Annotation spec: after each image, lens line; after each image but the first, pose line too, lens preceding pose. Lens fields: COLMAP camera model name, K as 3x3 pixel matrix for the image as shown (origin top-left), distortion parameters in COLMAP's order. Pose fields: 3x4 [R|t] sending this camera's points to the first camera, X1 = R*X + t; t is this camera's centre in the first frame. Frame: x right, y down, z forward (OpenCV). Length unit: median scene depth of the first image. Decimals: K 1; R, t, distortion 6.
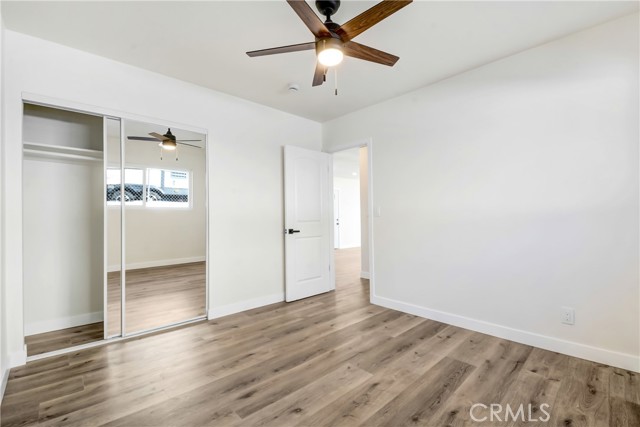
lens RADIAL K [[285.9, 0, 320.0], [0, 285.9, 213.5], [0, 0, 1]] dist [-0.000426, -0.009382]
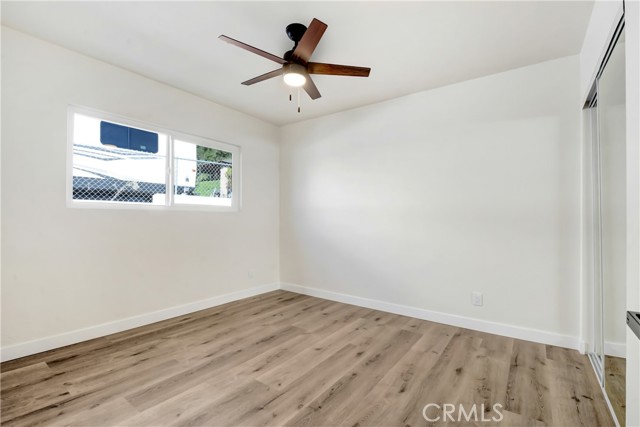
lens RADIAL K [[285.9, 0, 320.0], [0, 285.9, 213.5], [0, 0, 1]] dist [-0.000426, -0.009382]
pose [[-0.983589, -0.009812, -0.180156, 0.153285], [-0.003913, 0.999445, -0.033074, 0.032015], [0.180380, -0.031826, -0.983082, 2.059656]]
